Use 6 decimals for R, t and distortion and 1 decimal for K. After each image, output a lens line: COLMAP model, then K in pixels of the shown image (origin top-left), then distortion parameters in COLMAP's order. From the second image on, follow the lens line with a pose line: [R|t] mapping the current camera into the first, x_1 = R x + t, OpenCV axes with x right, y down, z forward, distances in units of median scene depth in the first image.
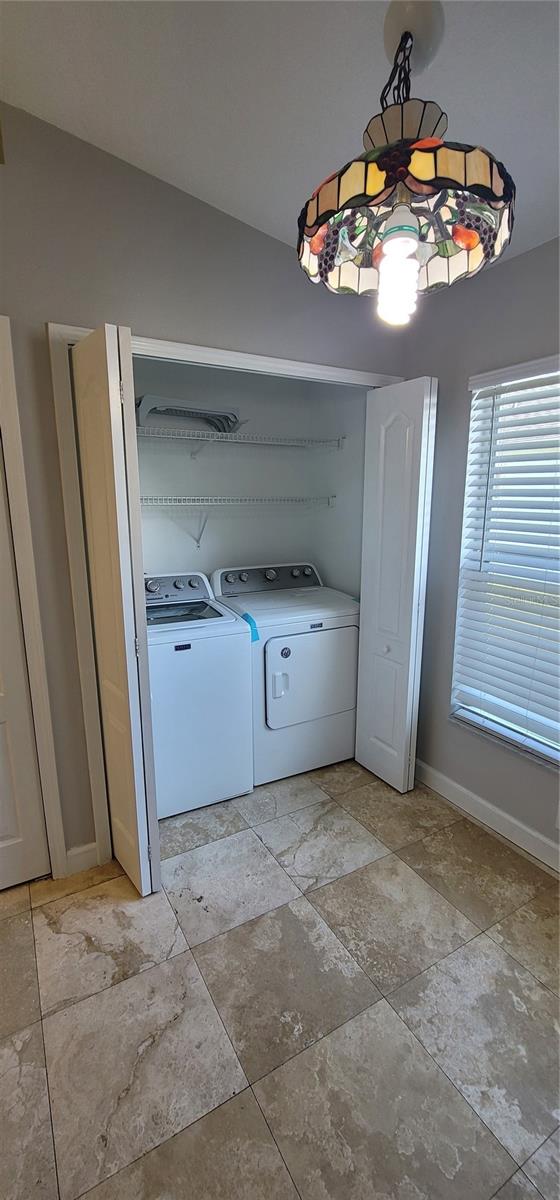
lens RADIAL K [[491.3, 0, 282.4], [0, 491.3, 600.4], [0, 0, 1]] dist [-0.003388, -0.000575]
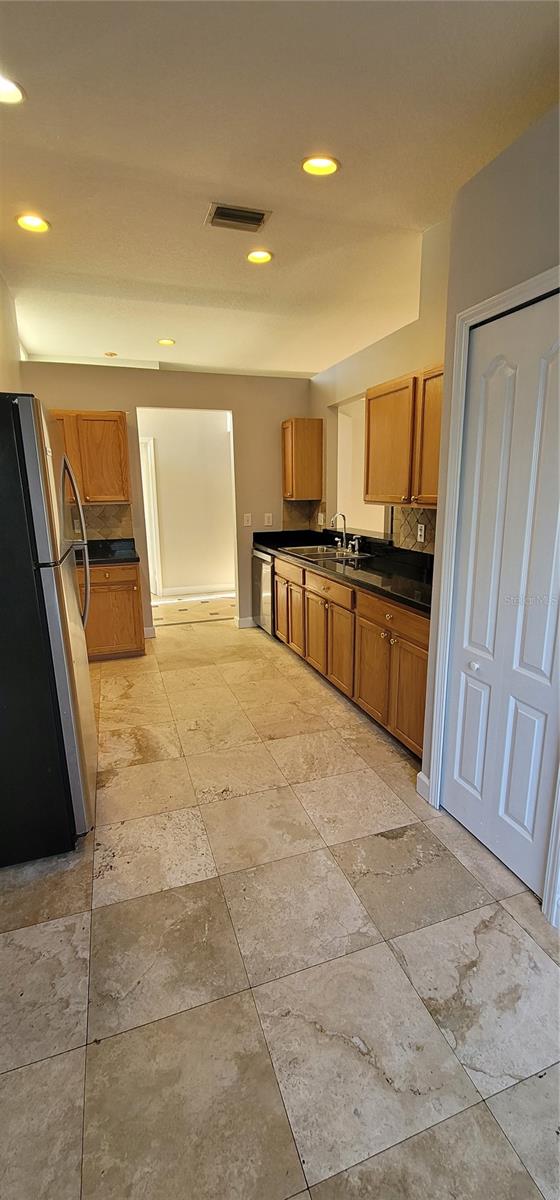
lens RADIAL K [[491.3, 0, 281.7], [0, 491.3, 598.8], [0, 0, 1]] dist [-0.003388, -0.000575]
pose [[-0.191952, 0.226566, -0.954894, 0.429505], [-0.187561, 0.946584, 0.262297, -0.123767], [0.963315, 0.229450, -0.139204, 0.731730]]
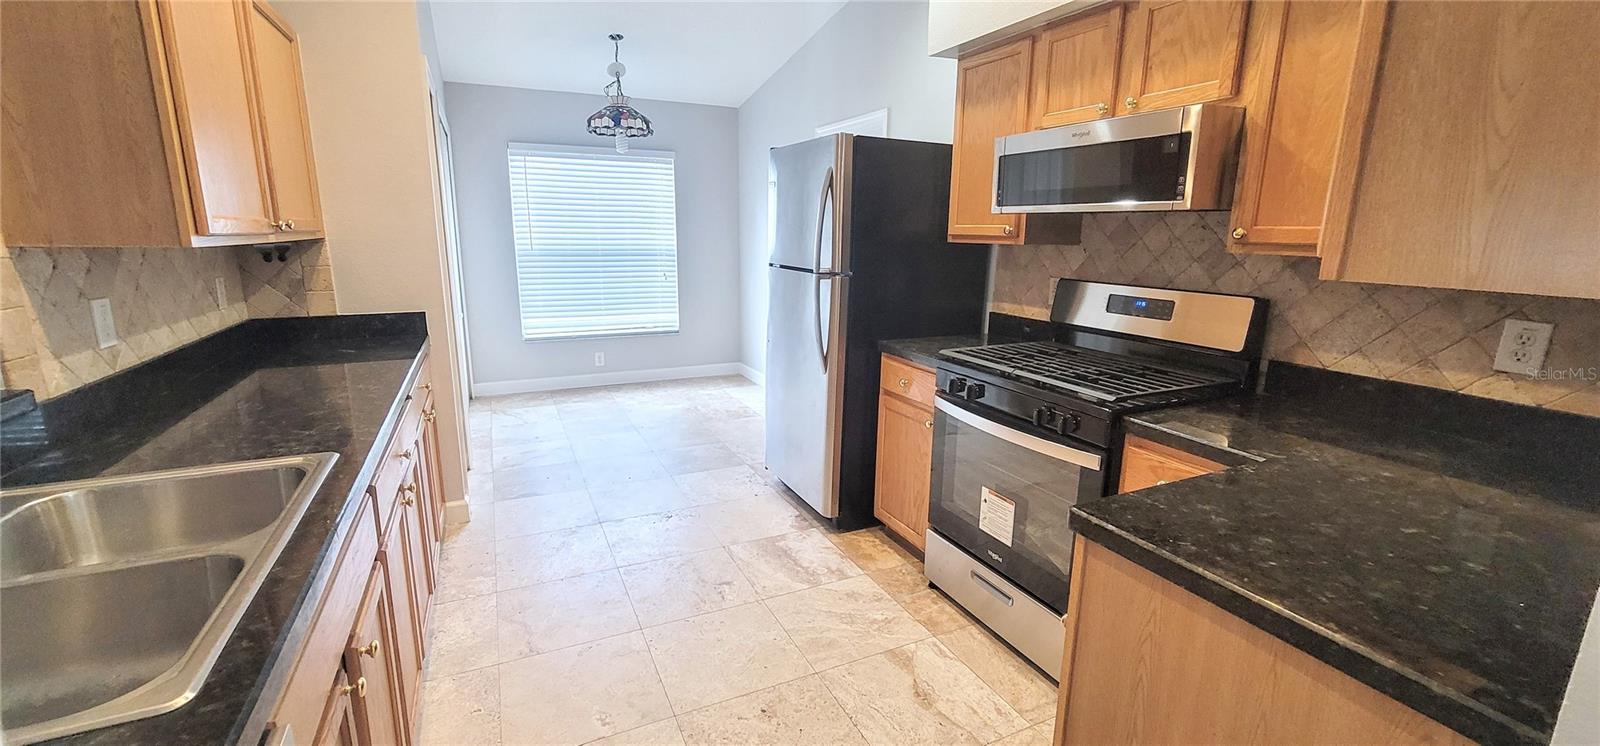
lens RADIAL K [[655.0, 0, 800.8], [0, 655.0, 374.1], [0, 0, 1]] dist [-0.003388, -0.000575]
pose [[0.084771, -0.211465, 0.973702, -2.898822], [0.193397, 0.962128, 0.192114, 0.162637], [-0.977452, 0.172025, 0.122457, -0.294809]]
